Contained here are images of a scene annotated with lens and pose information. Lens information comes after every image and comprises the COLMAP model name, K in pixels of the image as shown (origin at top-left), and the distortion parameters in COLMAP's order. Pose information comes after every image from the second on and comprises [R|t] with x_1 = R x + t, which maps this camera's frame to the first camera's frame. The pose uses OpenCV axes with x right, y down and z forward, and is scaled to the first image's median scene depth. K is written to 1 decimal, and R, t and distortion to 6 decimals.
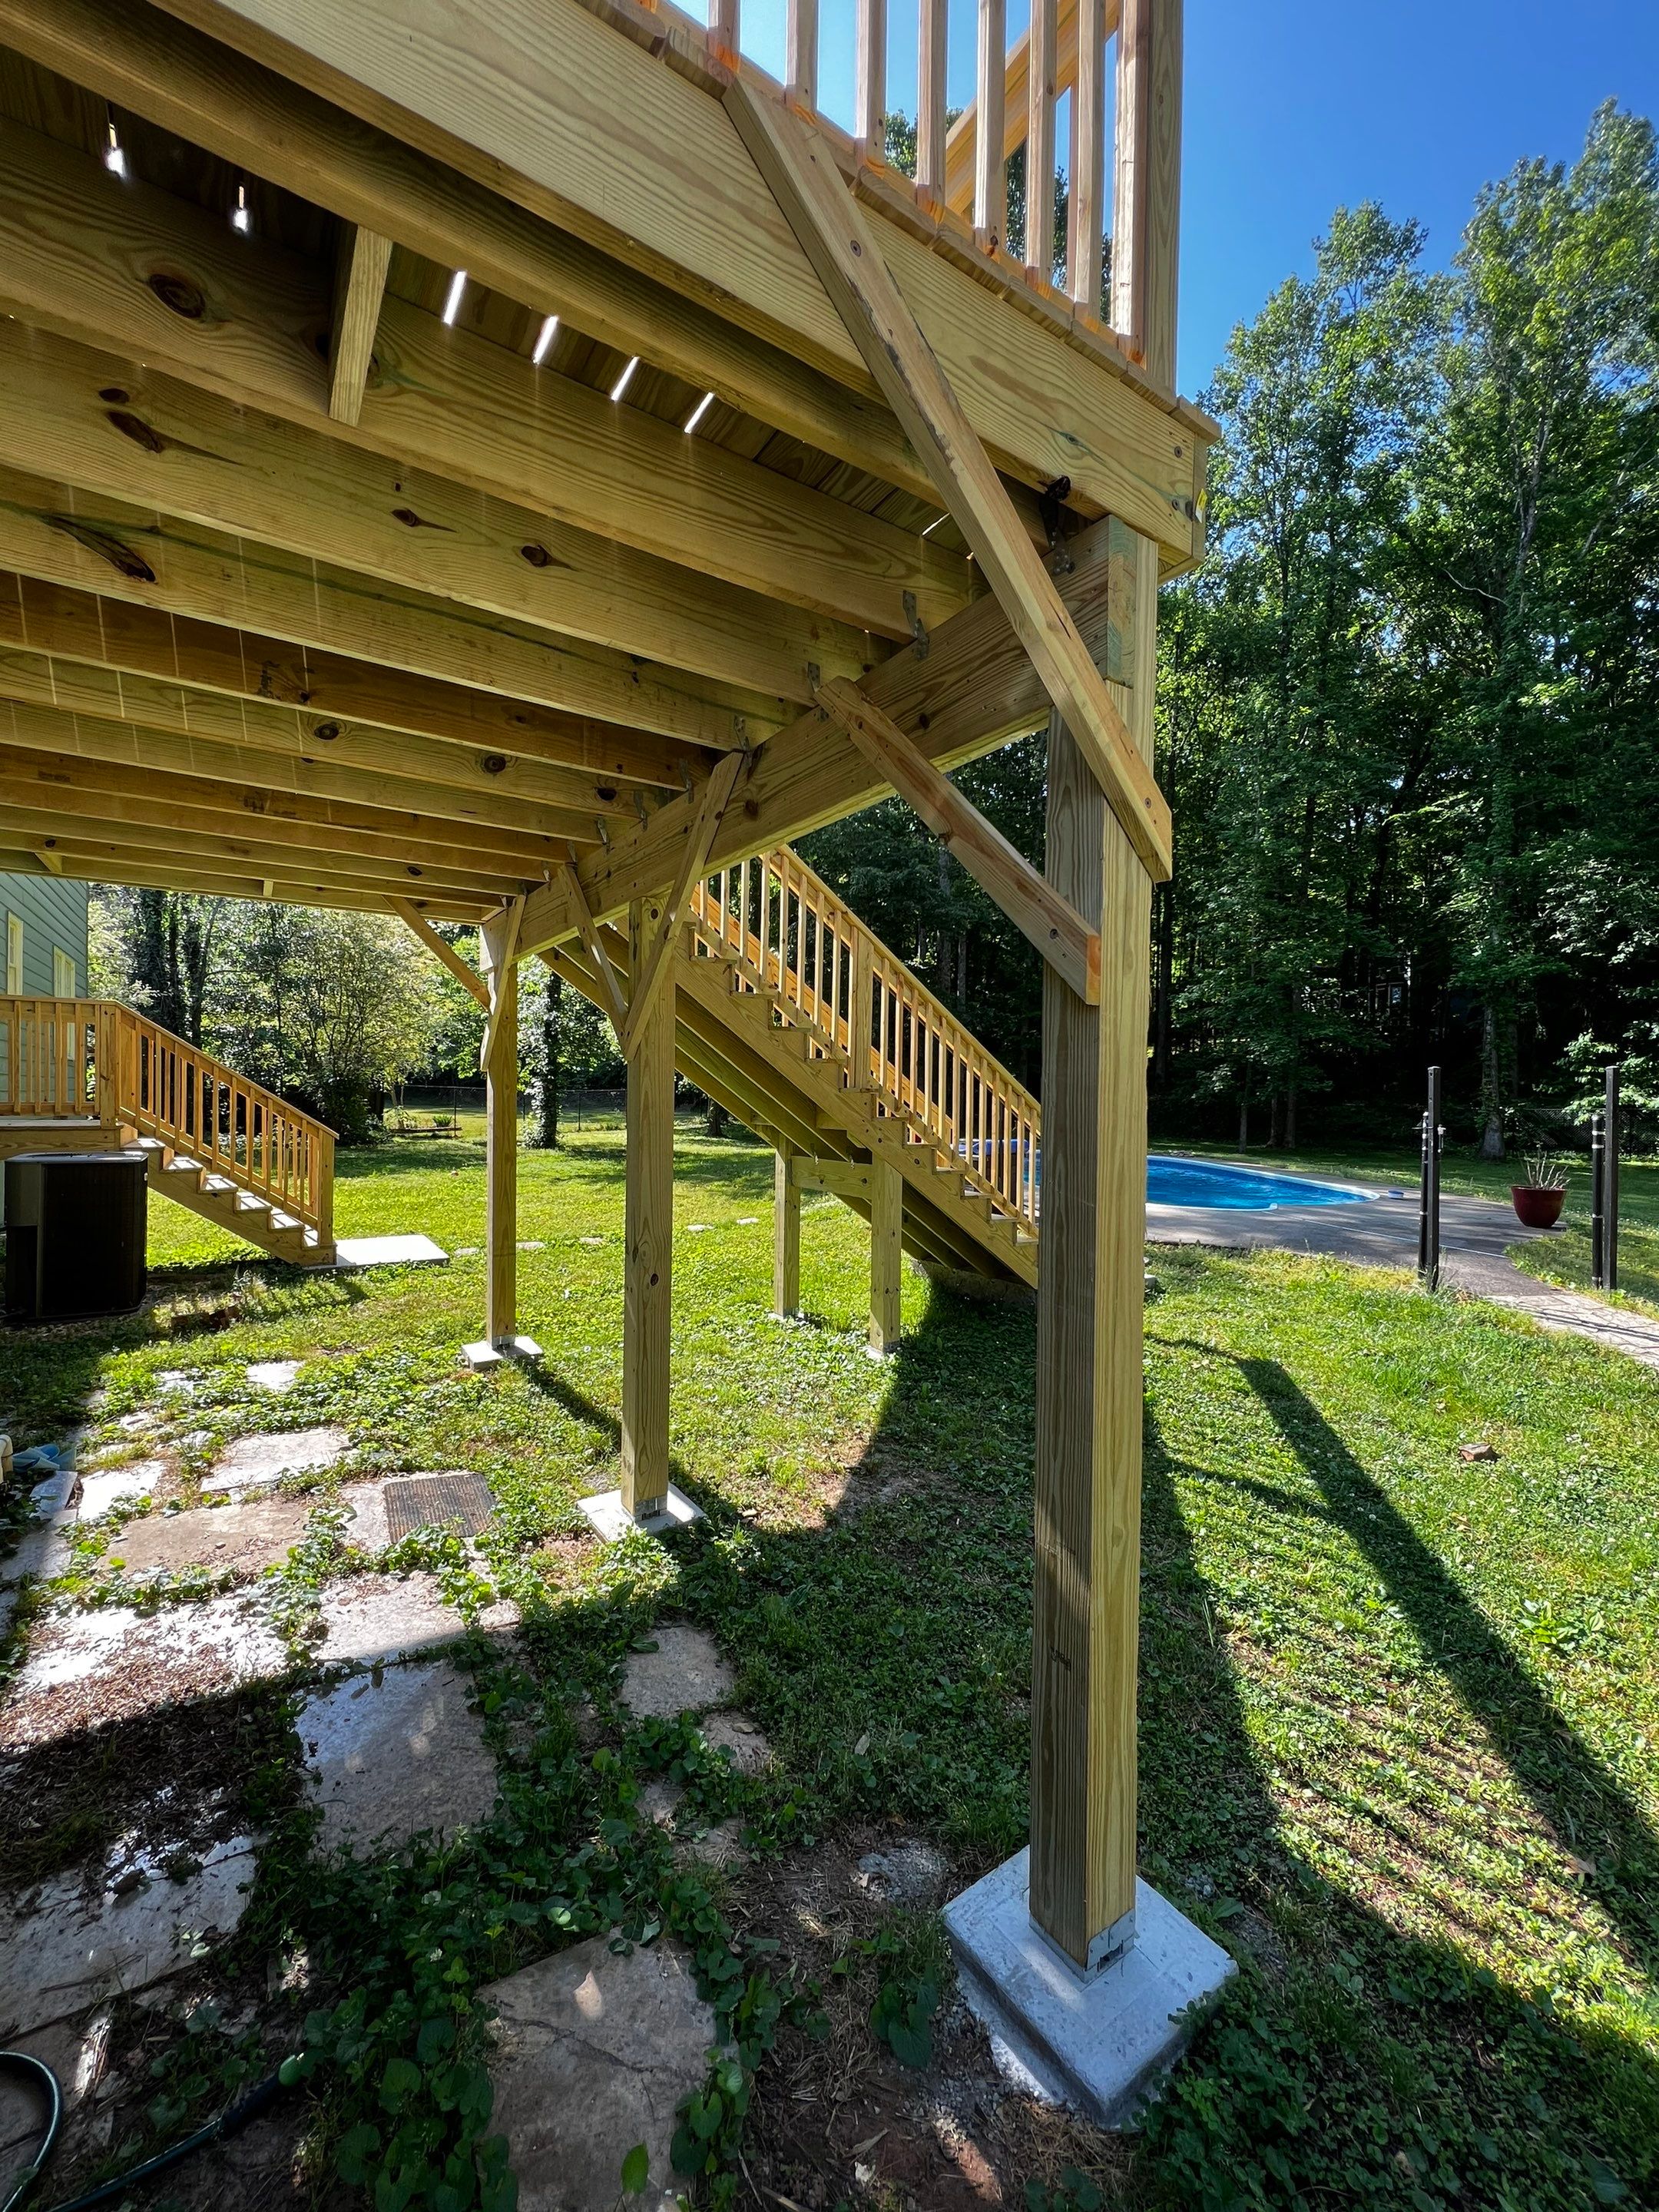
lens RADIAL K [[880.3, 0, 823.9], [0, 880.3, 1104.9], [0, 0, 1]] dist [0.000921, -0.000350]
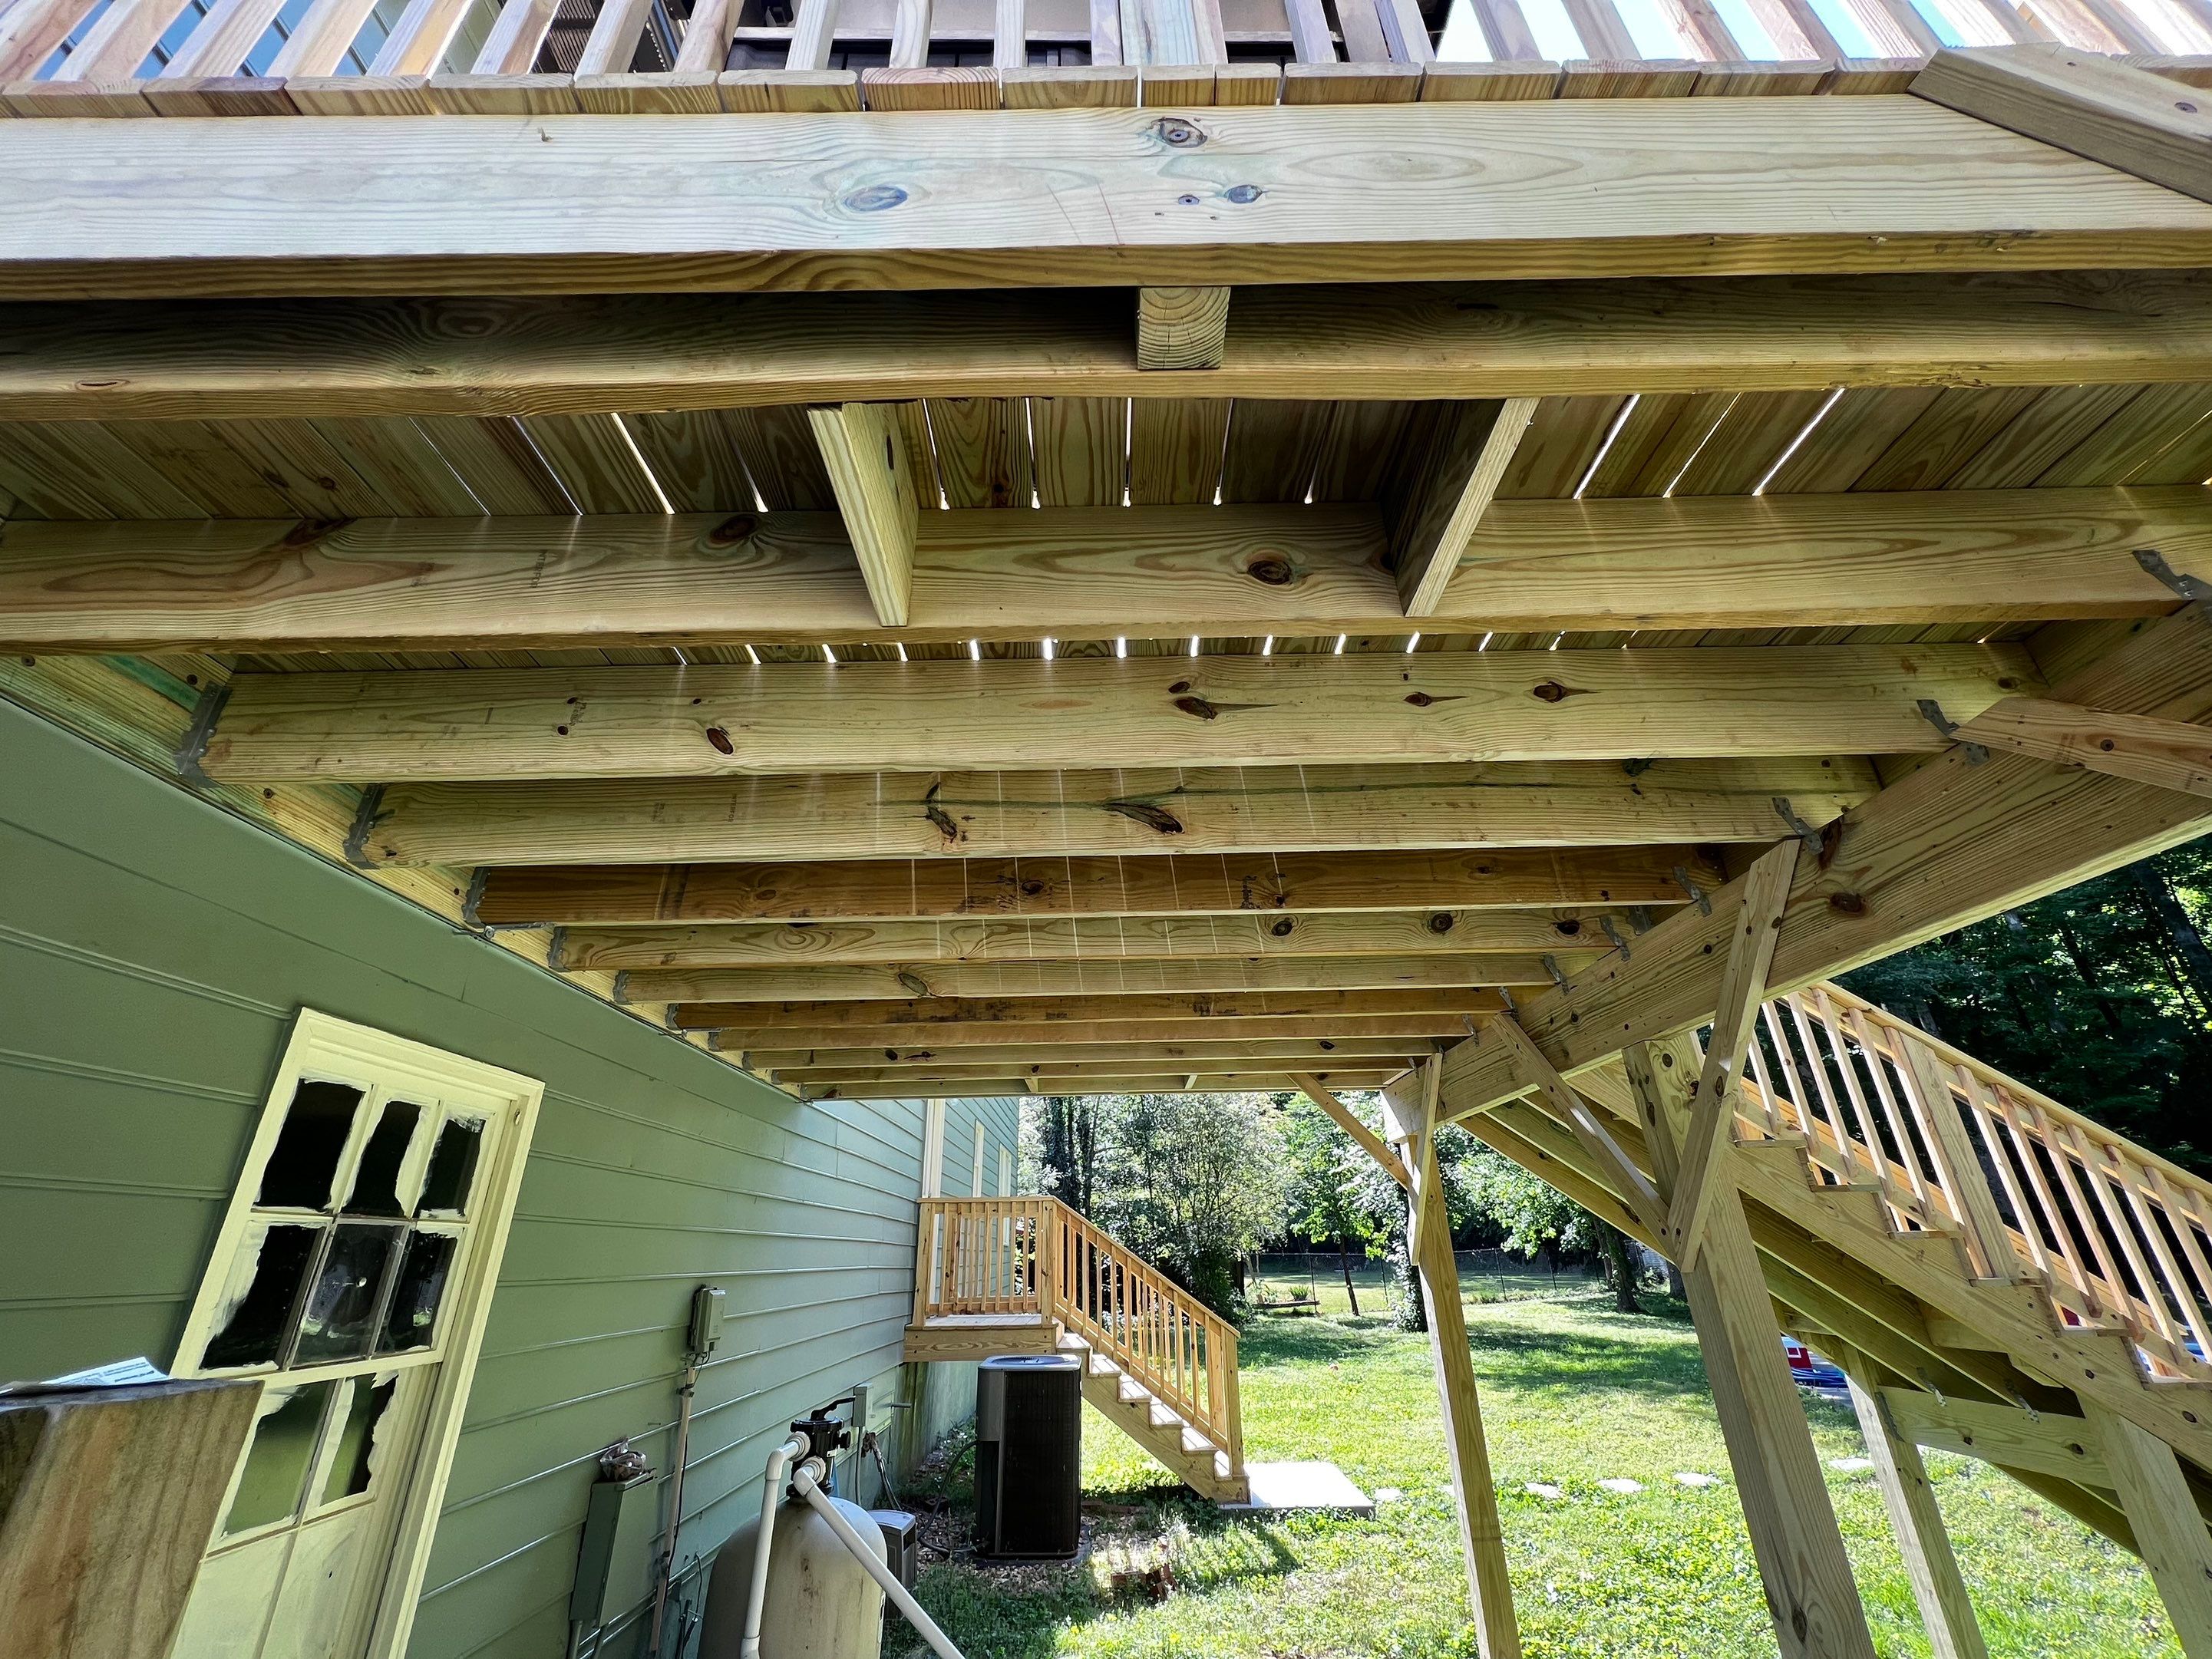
lens RADIAL K [[880.2, 0, 1111.6], [0, 880.2, 835.1], [0, 0, 1]] dist [0.000921, -0.000350]
pose [[0.833787, -0.263762, -0.485005, -0.097506], [0.023852, 0.894883, -0.445663, -0.034617], [0.551571, 0.360019, 0.752433, 0.043932]]
